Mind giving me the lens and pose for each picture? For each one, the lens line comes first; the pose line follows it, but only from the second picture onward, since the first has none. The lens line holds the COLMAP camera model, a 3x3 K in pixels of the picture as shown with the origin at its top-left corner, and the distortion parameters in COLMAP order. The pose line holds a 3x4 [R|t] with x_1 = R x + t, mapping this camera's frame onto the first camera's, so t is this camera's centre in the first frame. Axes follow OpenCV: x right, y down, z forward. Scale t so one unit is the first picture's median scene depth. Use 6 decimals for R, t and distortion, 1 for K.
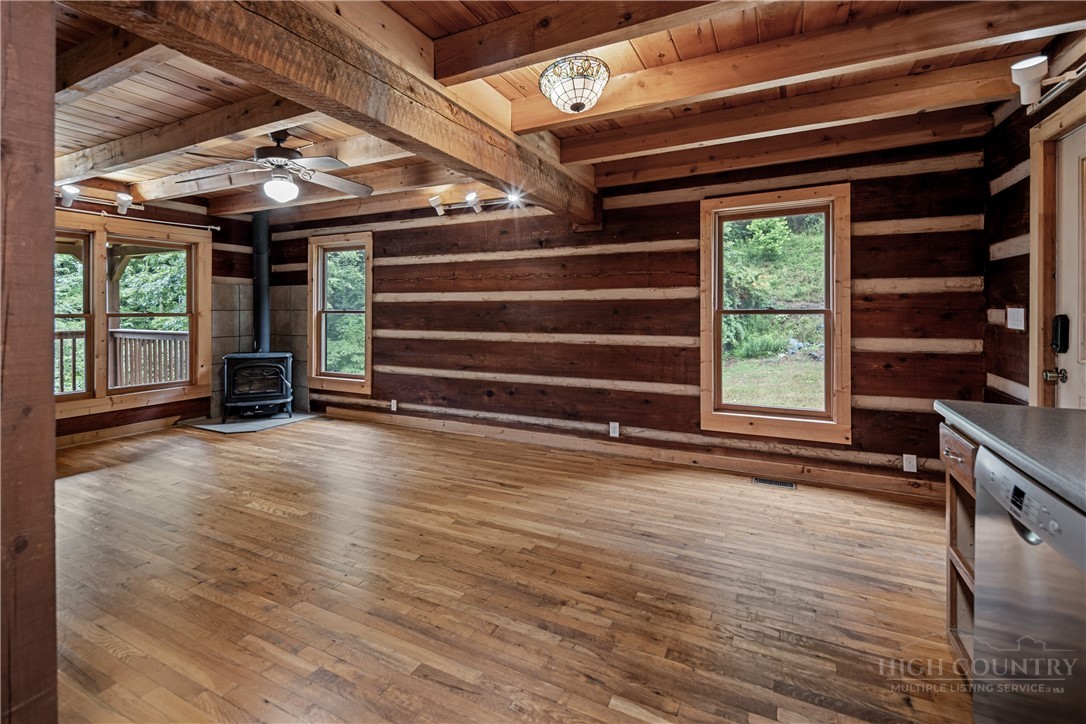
lens RADIAL K [[476.2, 0, 548.3], [0, 476.2, 311.4], [0, 0, 1]] dist [0.004257, -0.002937]
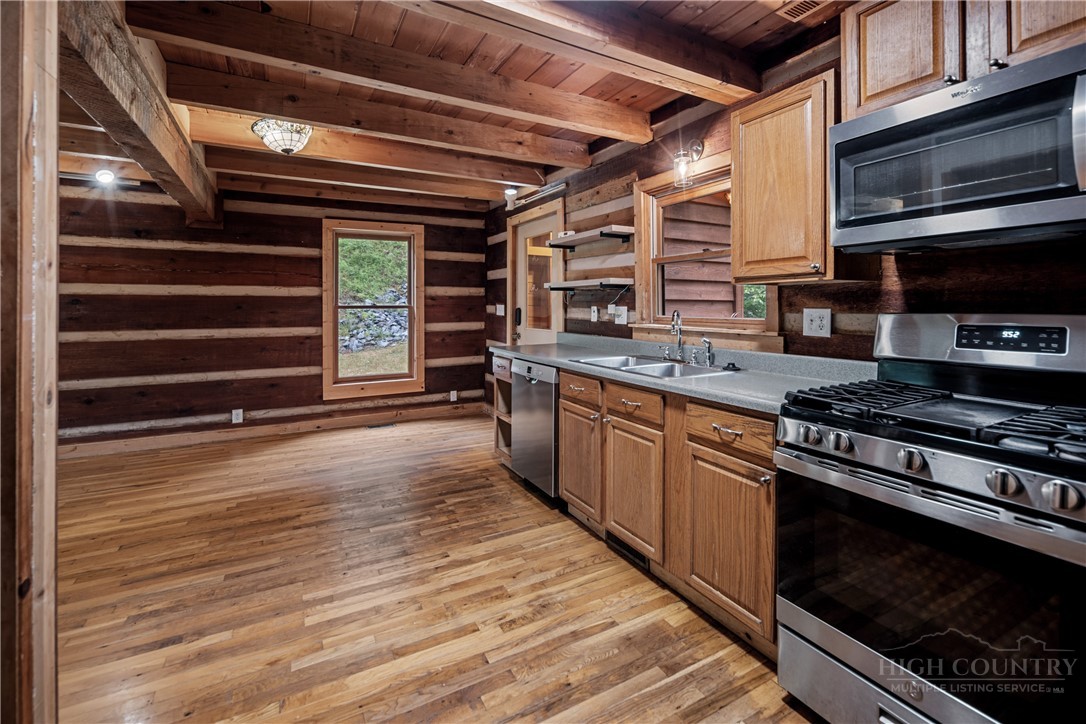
lens RADIAL K [[476.2, 0, 546.6], [0, 476.2, 305.0], [0, 0, 1]] dist [0.004257, -0.002937]
pose [[0.576757, 0.003673, 0.816907, -0.368491], [0.002120, 0.999980, -0.005993, 0.004522], [-0.816913, 0.005188, 0.576738, -0.210538]]
